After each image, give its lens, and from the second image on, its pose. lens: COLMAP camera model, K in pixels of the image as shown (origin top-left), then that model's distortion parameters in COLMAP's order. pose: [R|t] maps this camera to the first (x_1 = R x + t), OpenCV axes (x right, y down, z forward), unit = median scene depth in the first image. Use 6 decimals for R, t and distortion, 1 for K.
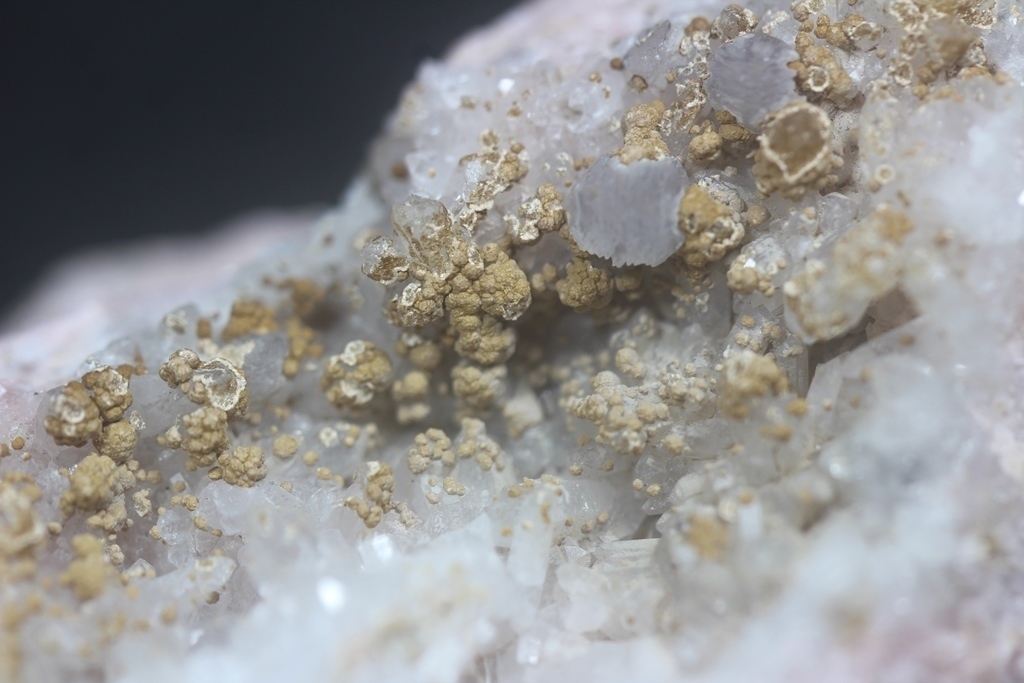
lens RADIAL K [[5707.1, 0, 512.0], [0, 5707.1, 341.5], [0, 0, 1]] dist [-0.169538, -0.006310]
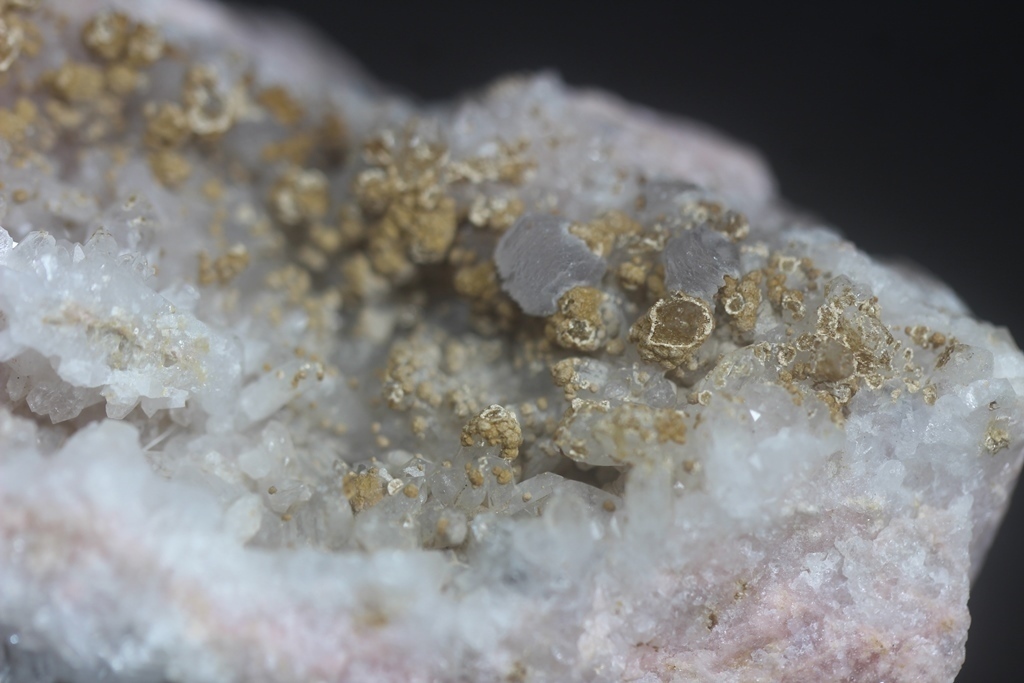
lens RADIAL K [[5707.1, 0, 512.0], [0, 5707.1, 341.5], [0, 0, 1]] dist [-0.169538, -0.006310]
pose [[0.650623, 0.730971, -0.205841, 0.267020], [-0.743611, 0.668232, 0.022580, -0.033602], [0.154055, 0.138374, 0.978325, -0.133140]]
